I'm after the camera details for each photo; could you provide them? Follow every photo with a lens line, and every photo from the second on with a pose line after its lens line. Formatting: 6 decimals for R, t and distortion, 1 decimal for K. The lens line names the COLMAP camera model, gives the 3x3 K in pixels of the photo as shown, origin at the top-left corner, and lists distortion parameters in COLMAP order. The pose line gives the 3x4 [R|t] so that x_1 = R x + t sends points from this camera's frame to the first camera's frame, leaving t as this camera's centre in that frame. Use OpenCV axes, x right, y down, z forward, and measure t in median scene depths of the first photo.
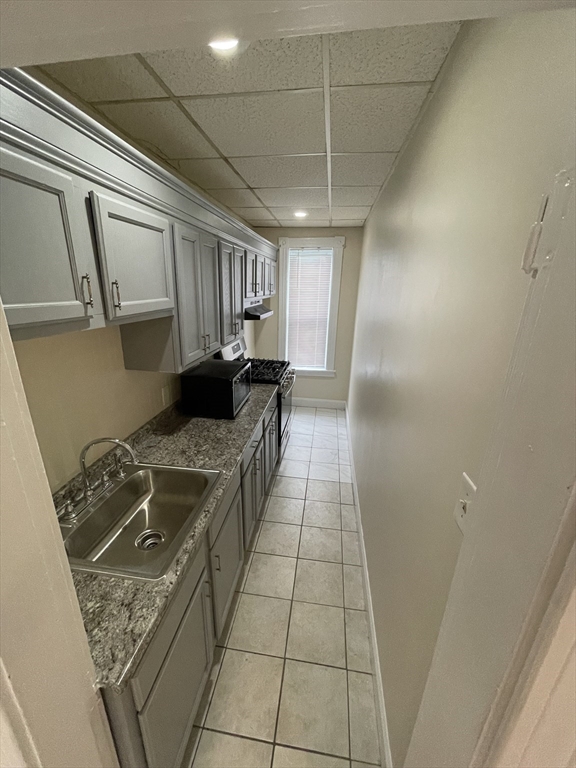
lens RADIAL K [[309.1, 0, 287.0], [0, 309.1, 381.1], [0, 0, 1]] dist [0.000662, -0.000694]
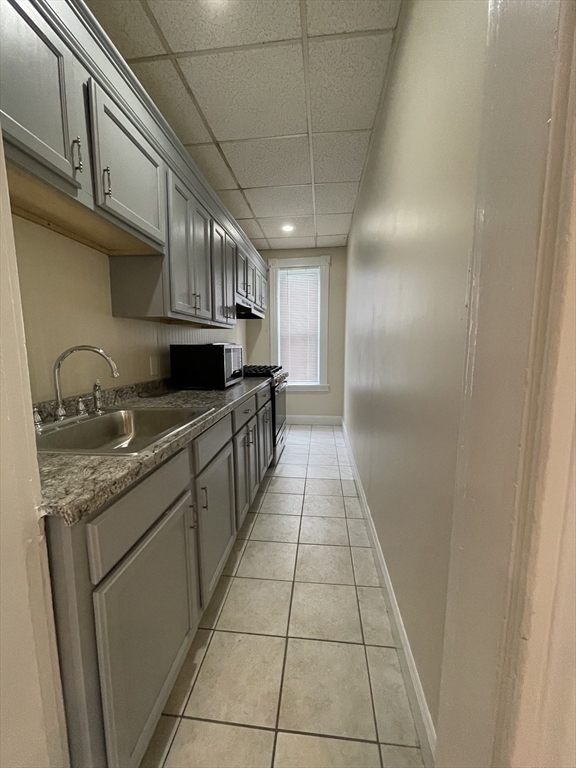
lens RADIAL K [[309.1, 0, 286.3], [0, 309.1, 383.4], [0, 0, 1]] dist [0.000662, -0.000694]
pose [[0.999243, -0.032364, 0.021596, -0.004841], [0.035856, 0.981480, -0.188179, 0.393669], [-0.015106, 0.188811, 0.981897, 0.081274]]
